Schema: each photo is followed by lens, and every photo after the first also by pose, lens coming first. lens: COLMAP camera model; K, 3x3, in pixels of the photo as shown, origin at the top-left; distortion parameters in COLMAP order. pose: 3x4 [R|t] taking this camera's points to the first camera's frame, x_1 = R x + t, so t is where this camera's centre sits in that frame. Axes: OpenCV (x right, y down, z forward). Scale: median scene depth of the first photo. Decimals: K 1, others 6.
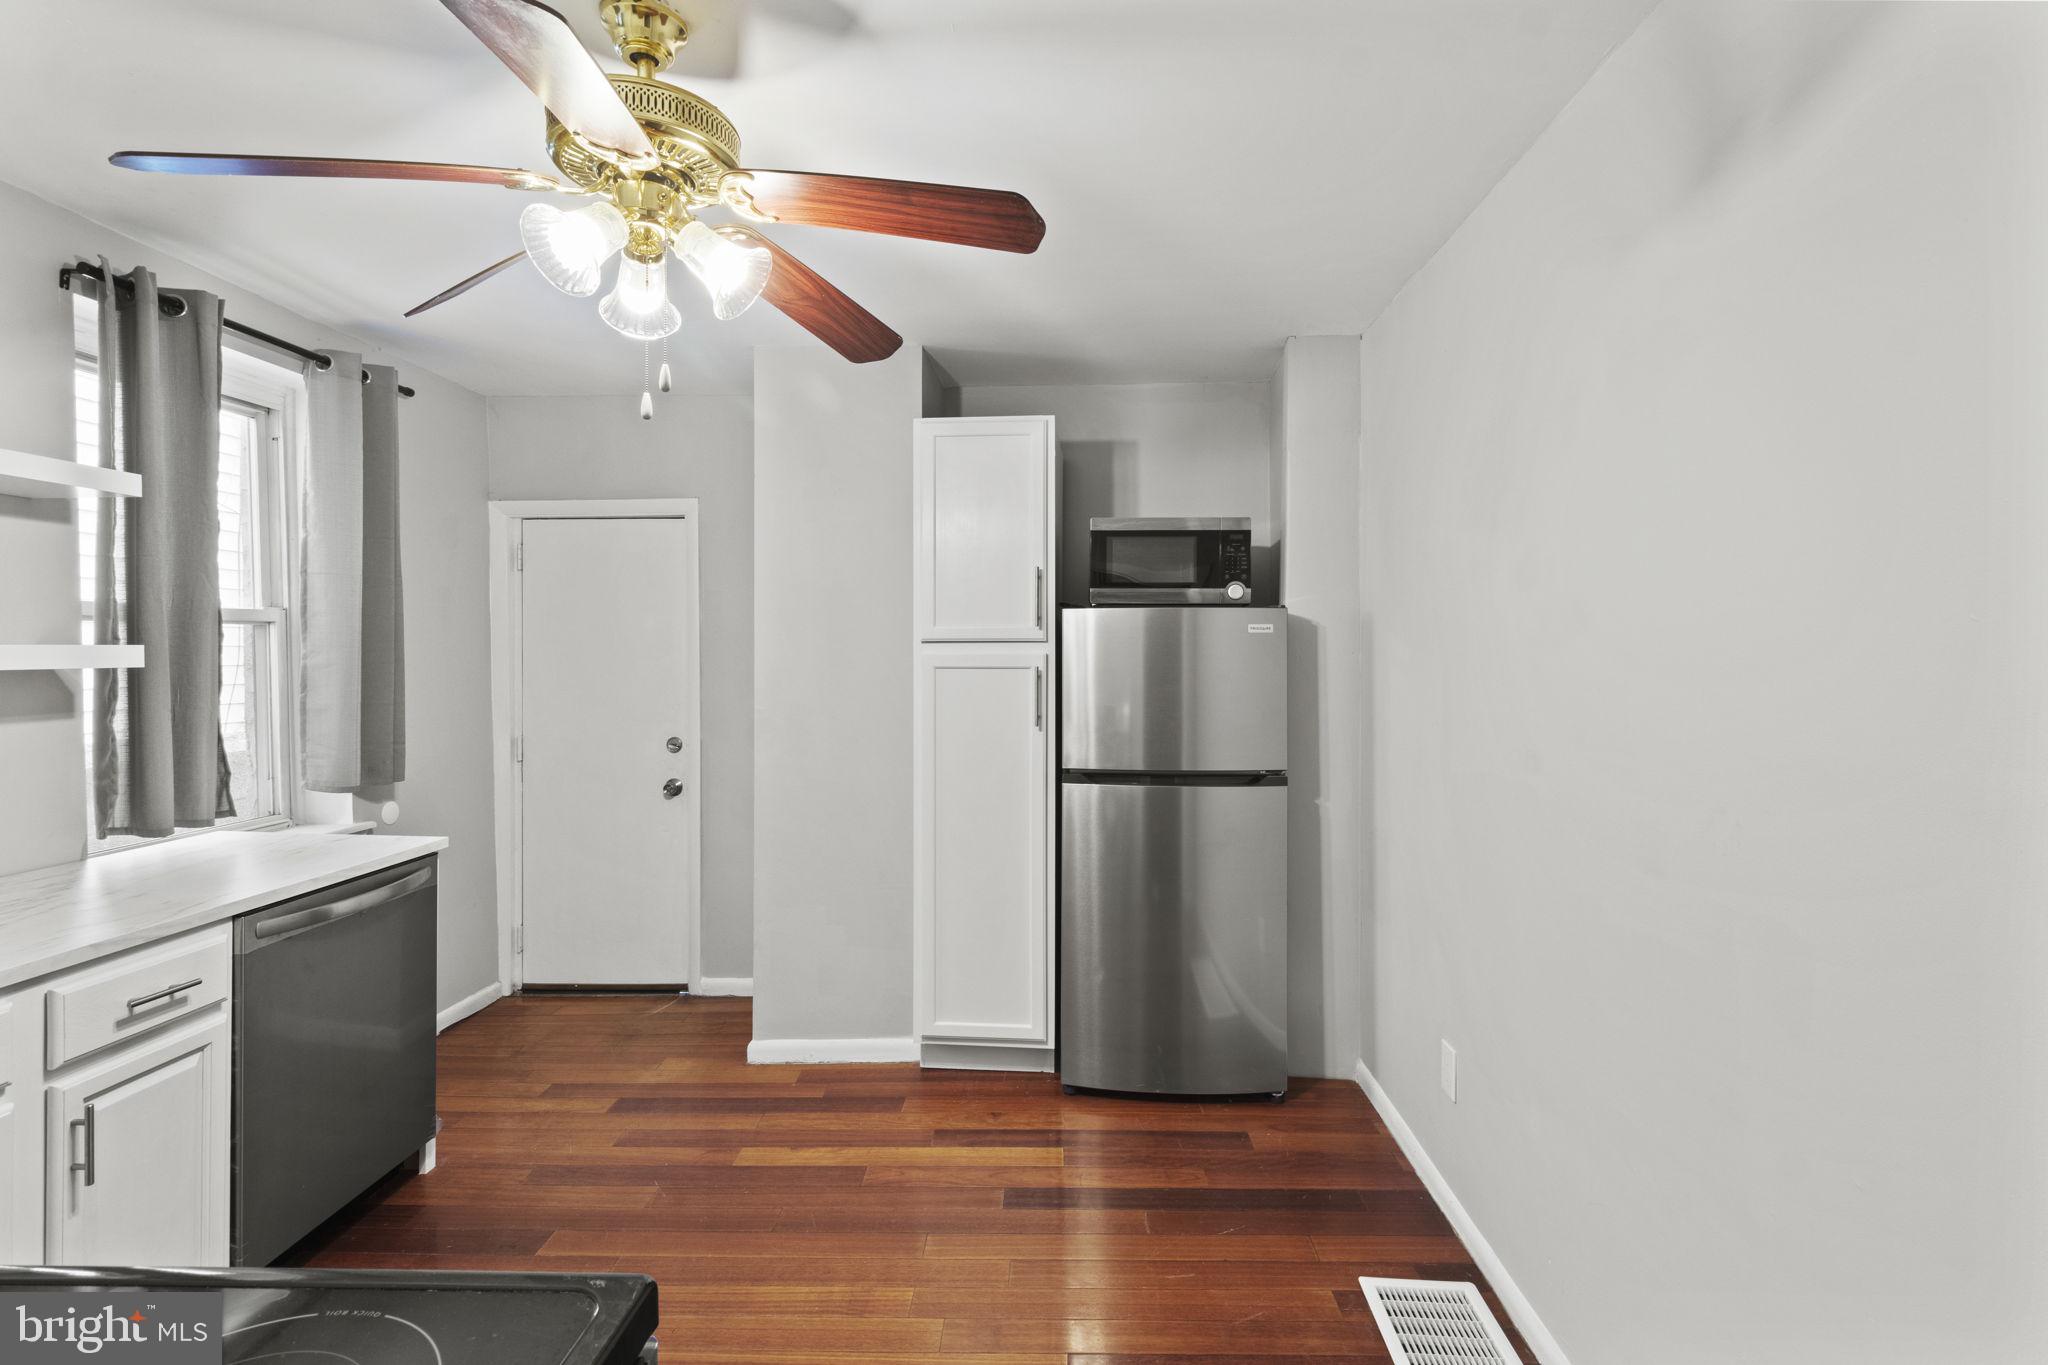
lens RADIAL K [[952.0, 0, 1027.2], [0, 952.0, 659.6], [0, 0, 1]] dist [0.002346, -0.000382]
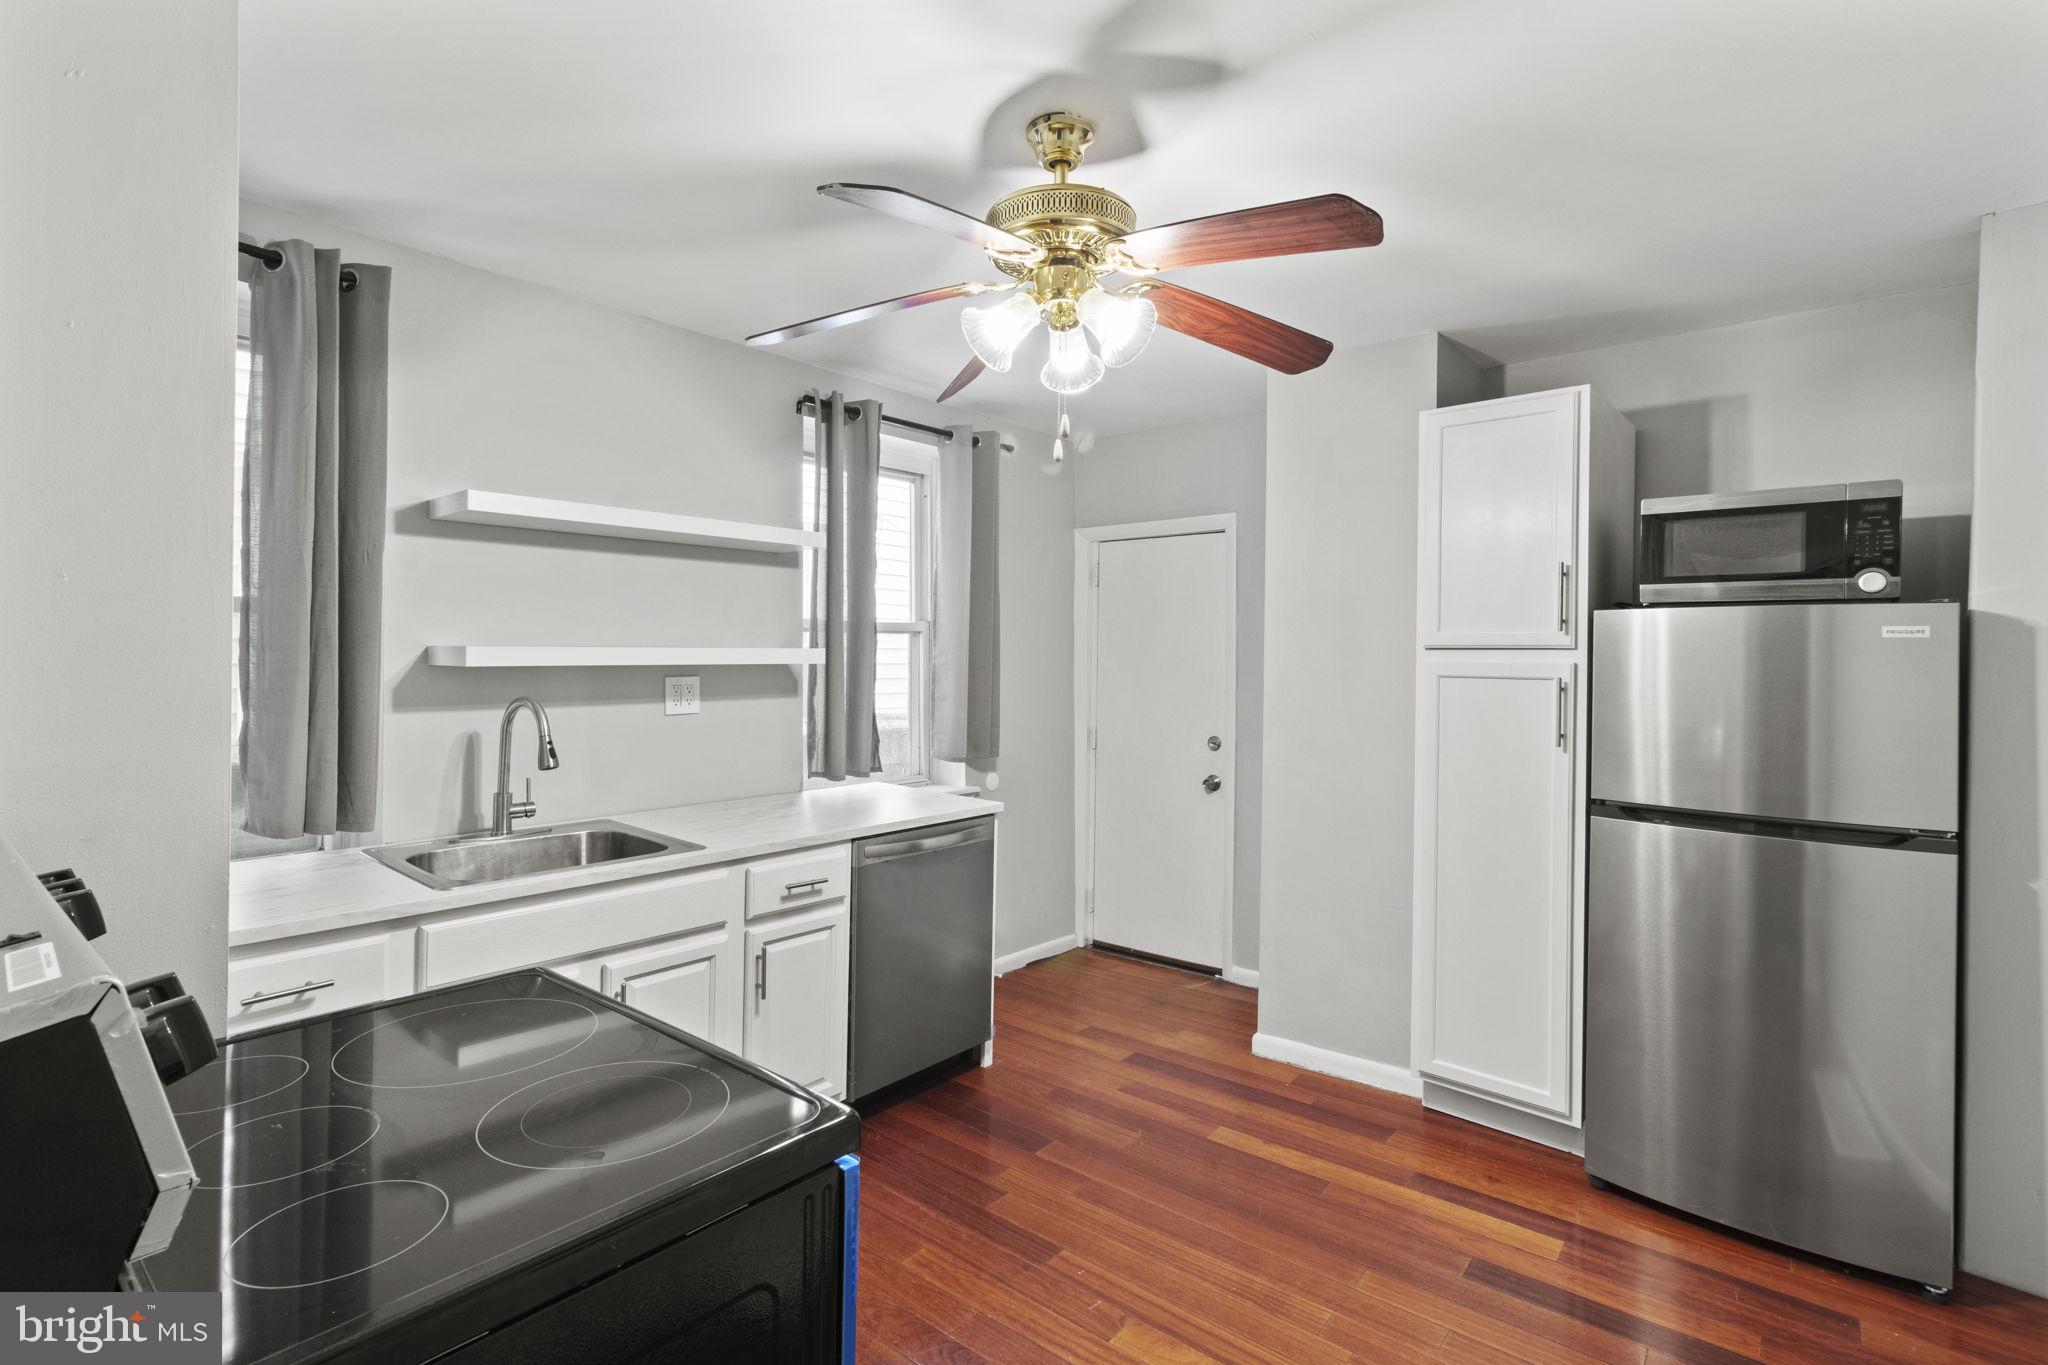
lens RADIAL K [[961.4, 0, 1022.2], [0, 961.4, 650.5], [0, 0, 1]] dist [0.001972, 0.000523]
pose [[0.791621, 0.005437, -0.610989, 0.164124], [-0.014958, 0.999833, -0.010483, -0.000985], [0.610830, 0.017438, 0.791570, 0.009891]]
